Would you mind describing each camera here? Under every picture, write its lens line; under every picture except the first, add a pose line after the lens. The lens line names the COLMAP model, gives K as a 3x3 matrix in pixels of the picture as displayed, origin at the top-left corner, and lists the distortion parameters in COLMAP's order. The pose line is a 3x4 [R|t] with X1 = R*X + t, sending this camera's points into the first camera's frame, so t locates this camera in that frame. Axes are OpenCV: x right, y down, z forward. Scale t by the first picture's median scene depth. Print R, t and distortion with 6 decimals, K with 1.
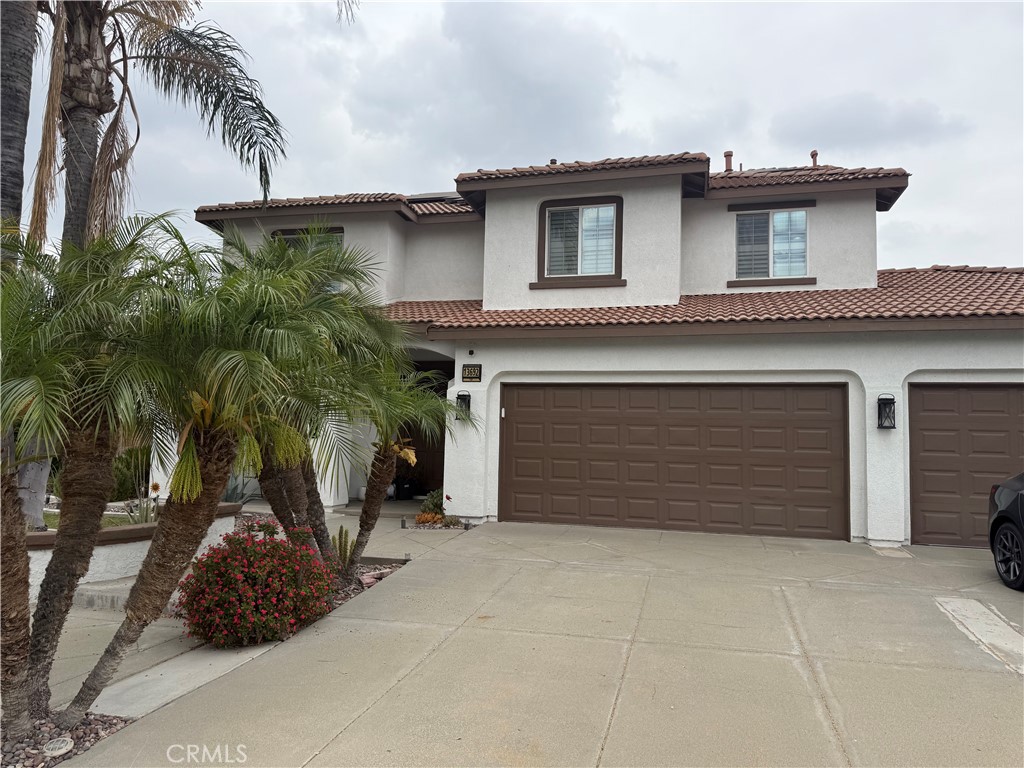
lens RADIAL K [[719.1, 0, 512.0], [0, 719.1, 384.0], [0, 0, 1]] dist [0.092575, -0.133302]
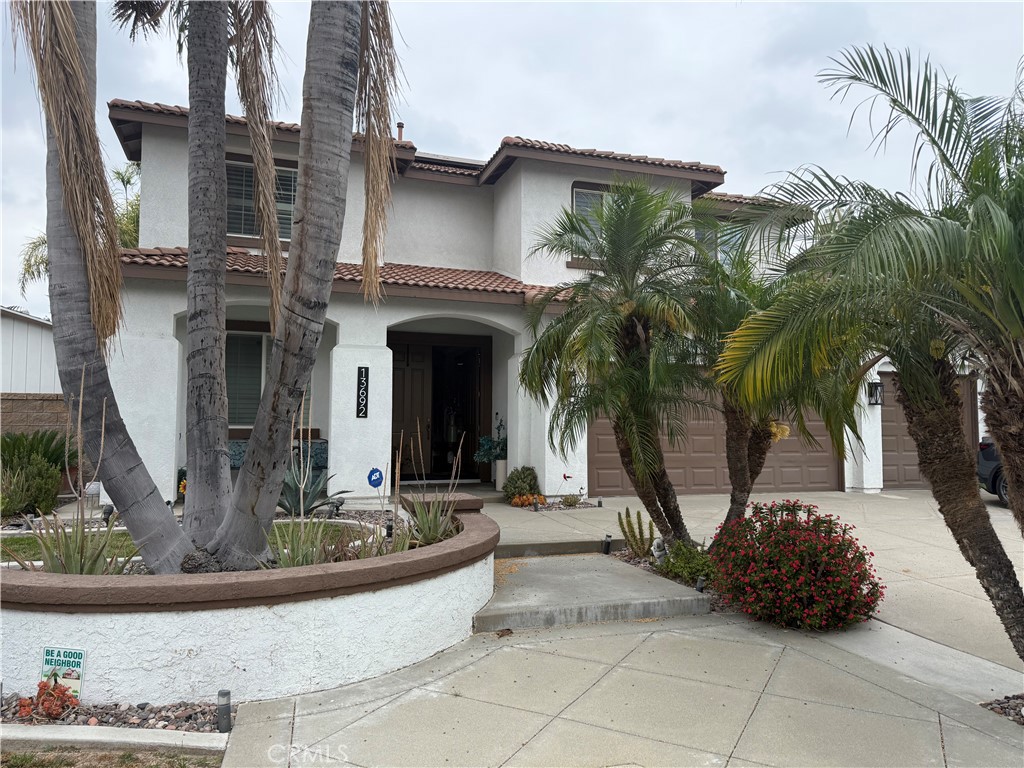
lens RADIAL K [[719.1, 0, 512.0], [0, 719.1, 384.0], [0, 0, 1]] dist [0.092575, -0.133302]
pose [[0.823909, 0.014591, 0.566534, -0.679931], [-0.031224, 0.999319, 0.019671, 0.014516], [-0.565861, -0.033897, 0.823803, 0.236259]]
